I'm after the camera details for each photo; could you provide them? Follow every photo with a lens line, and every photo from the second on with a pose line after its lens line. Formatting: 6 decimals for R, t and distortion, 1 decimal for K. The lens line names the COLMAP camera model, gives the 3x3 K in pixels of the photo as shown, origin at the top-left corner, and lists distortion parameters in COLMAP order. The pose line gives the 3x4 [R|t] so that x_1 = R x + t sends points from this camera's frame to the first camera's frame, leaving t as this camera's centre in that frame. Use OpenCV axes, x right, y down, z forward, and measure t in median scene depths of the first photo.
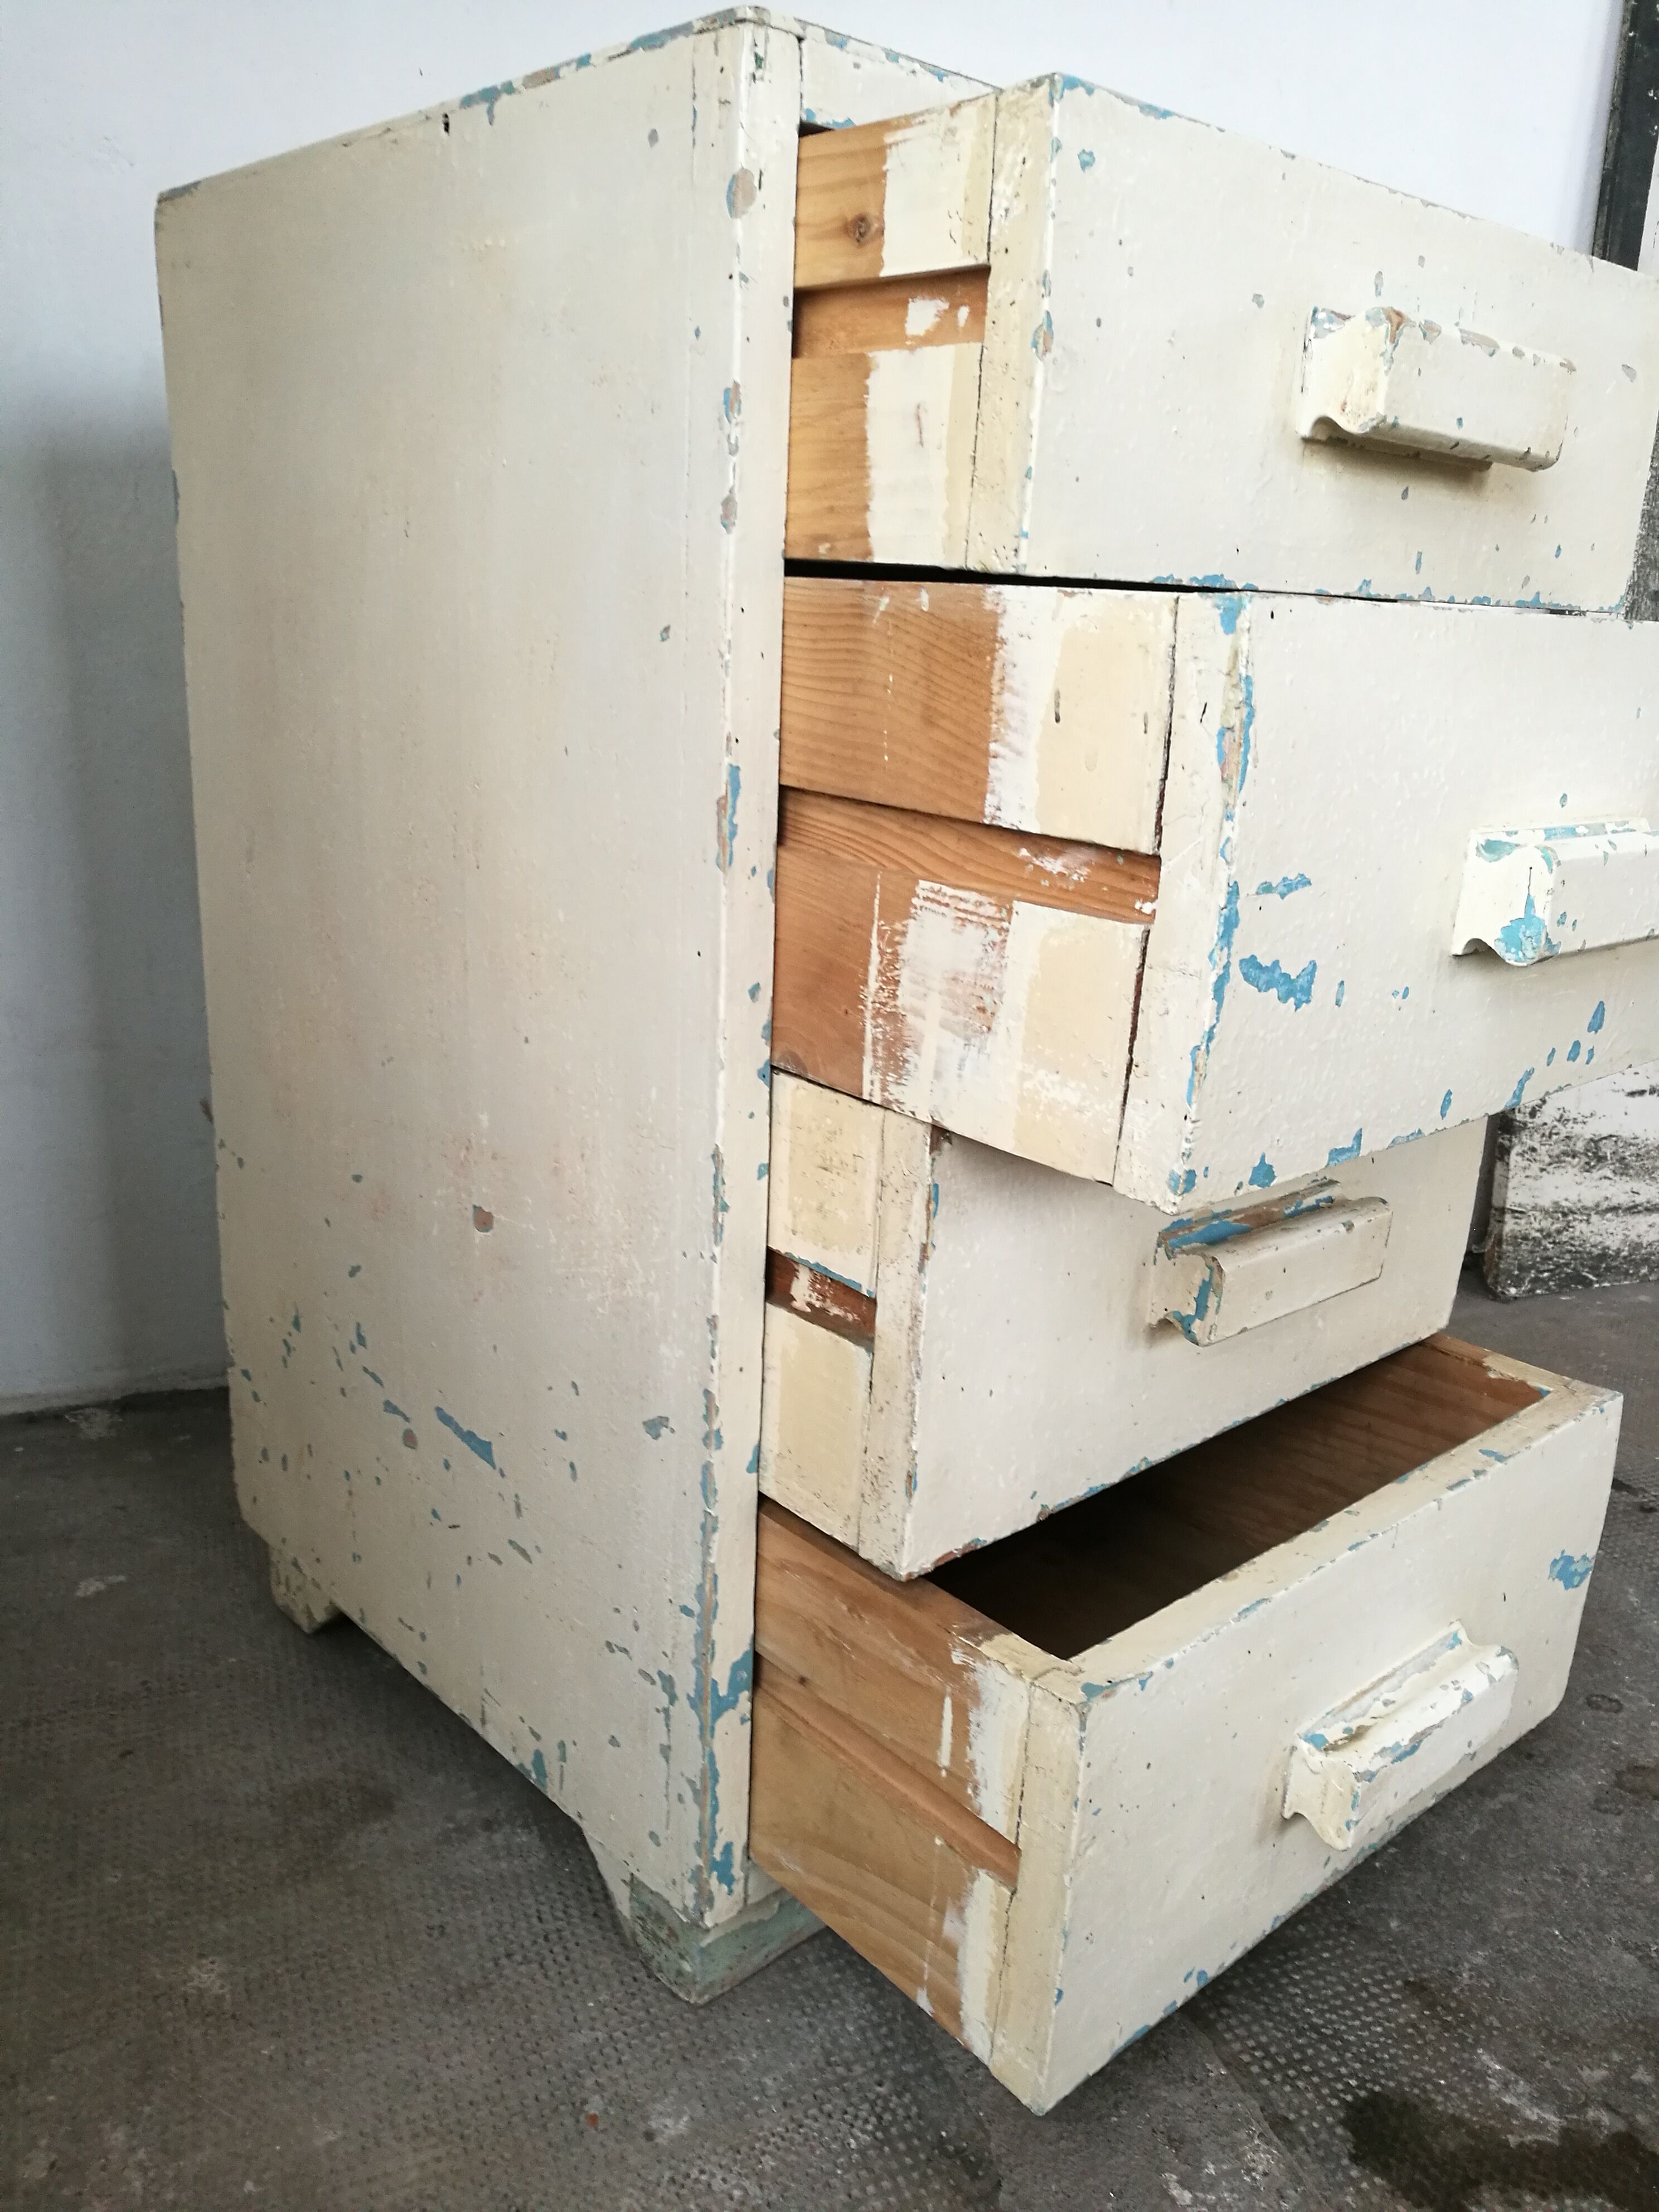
lens RADIAL K [[1766.1, 0, 774.8], [0, 1766.1, 1099.0], [0, 0, 1]] dist [-0.029963, 0.051244]
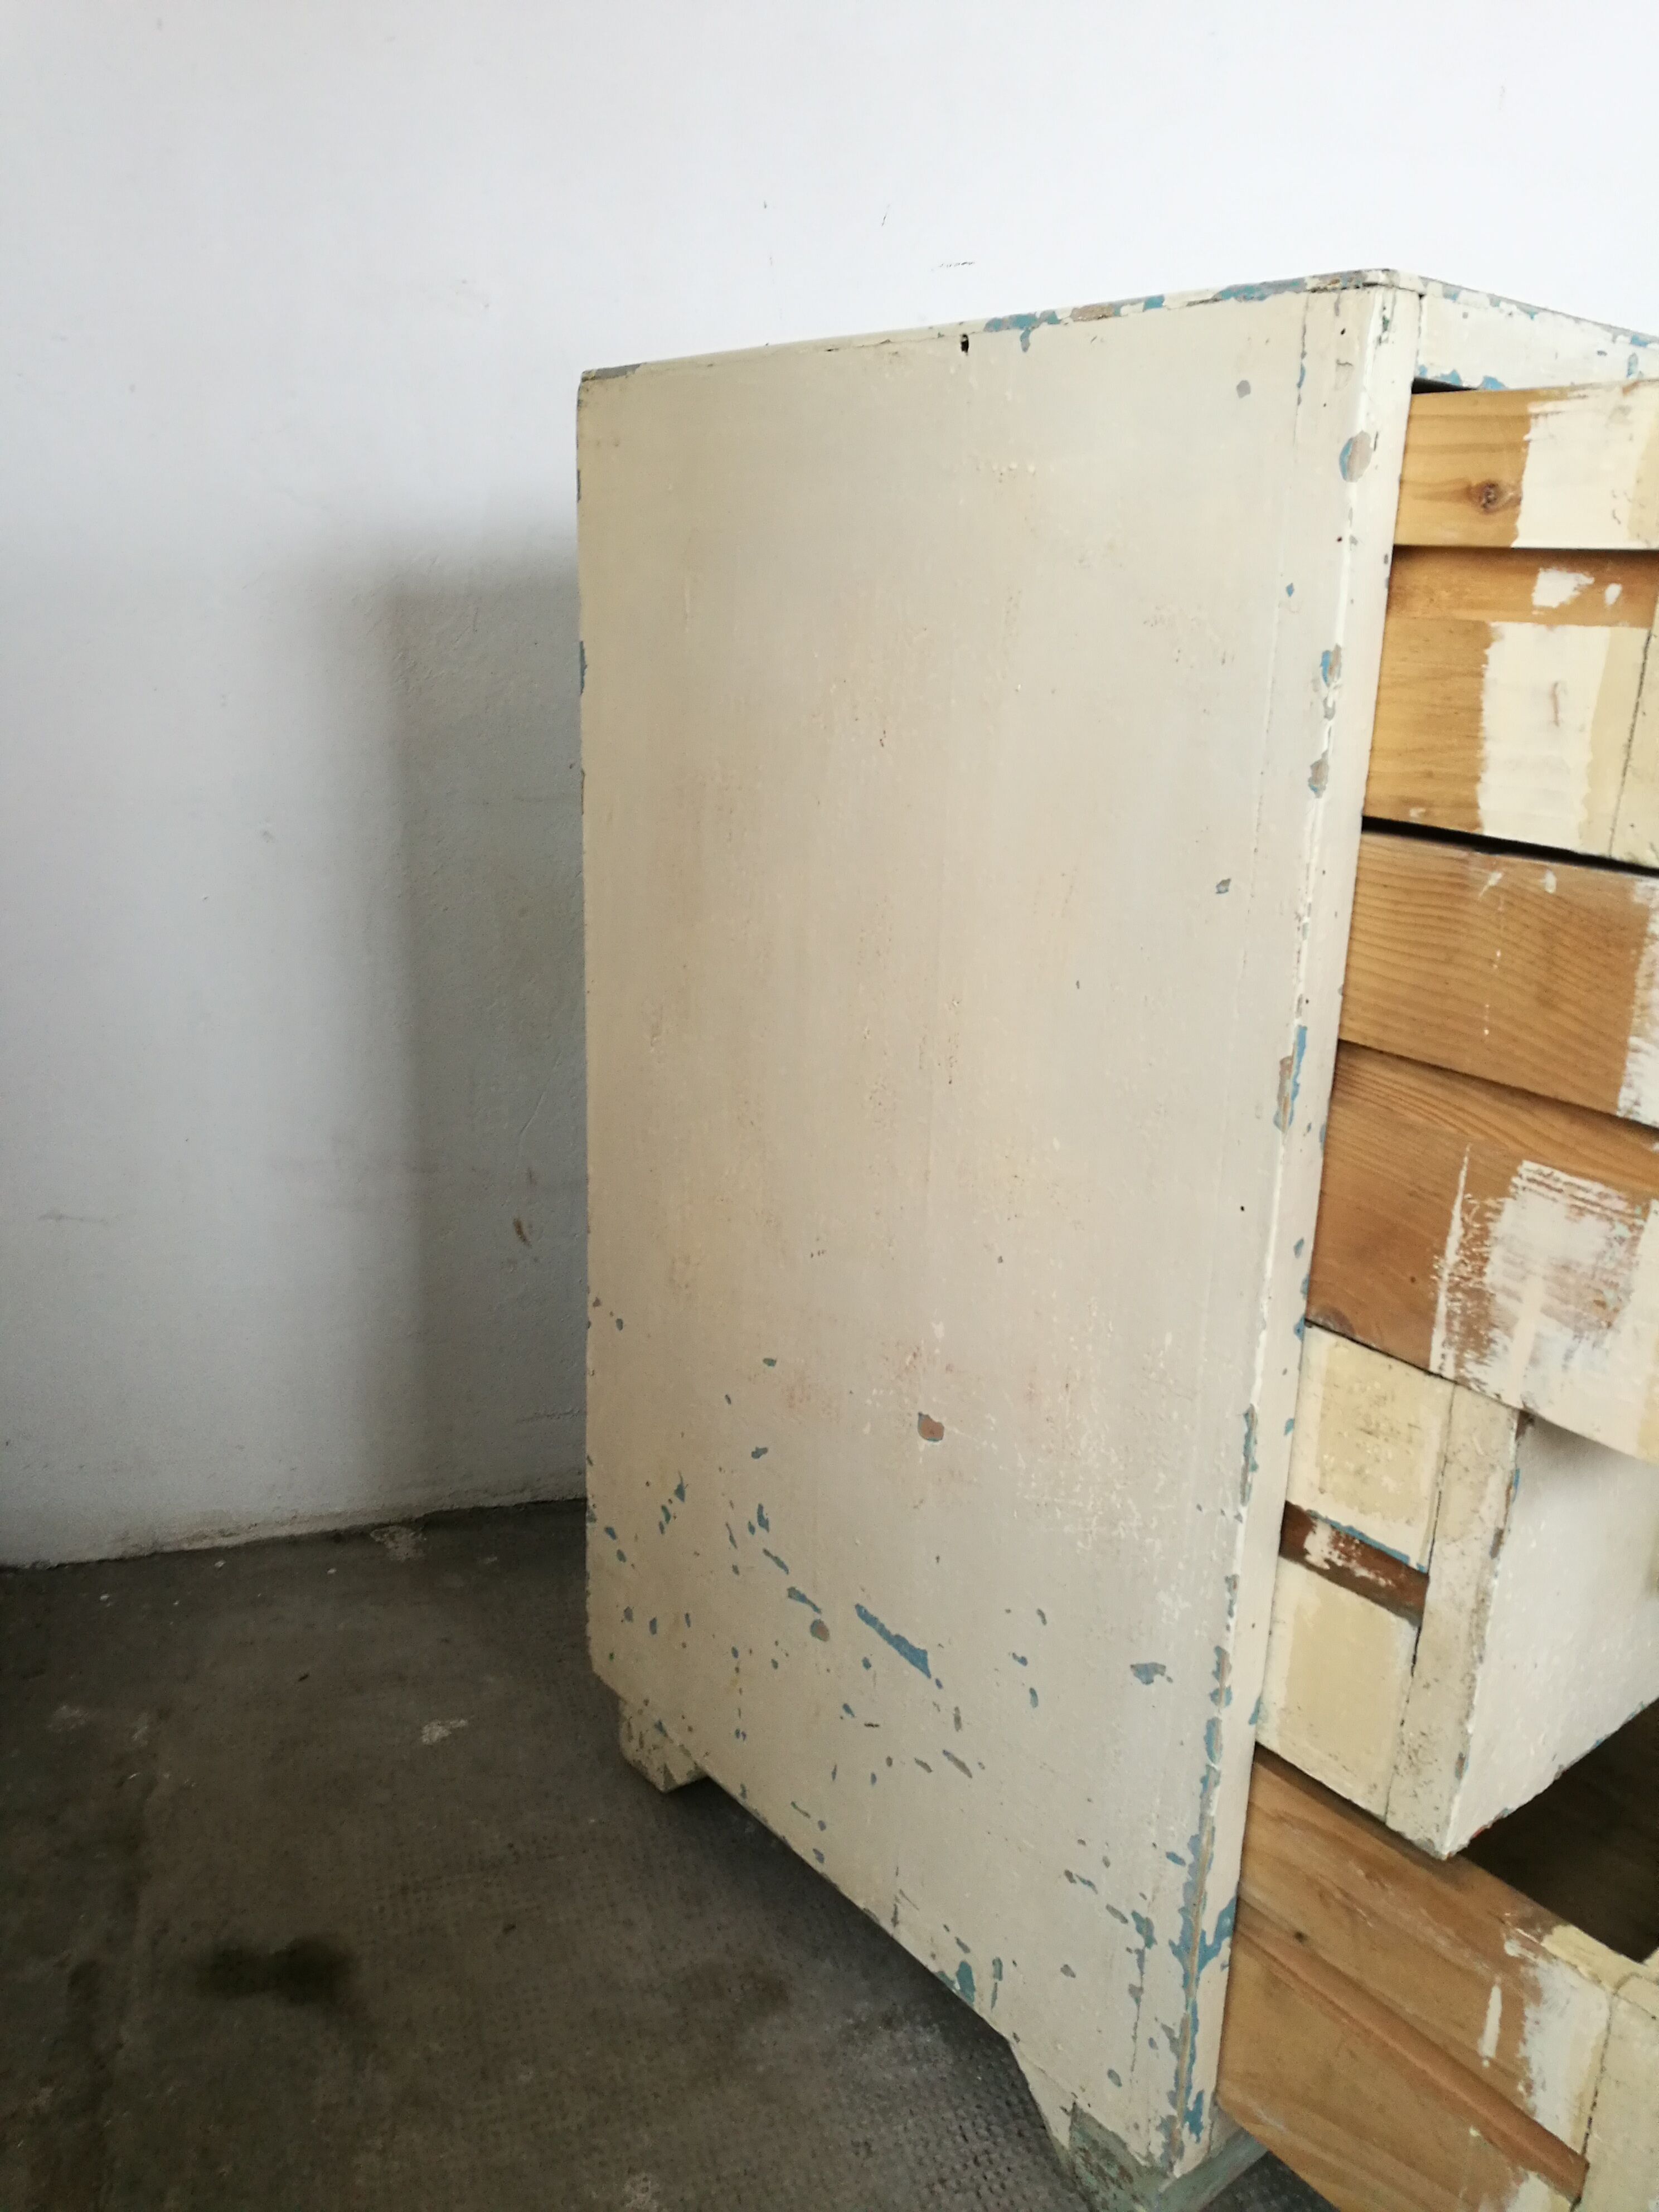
lens RADIAL K [[1766.1, 0, 825.8], [0, 1766.1, 1106.7], [0, 0, 1]] dist [-0.029963, 0.051244]
pose [[0.998866, 0.008774, -0.046805, -0.216489], [-0.009133, 0.999930, -0.007472, -0.123543], [0.046736, 0.007891, 0.998876, 0.022795]]
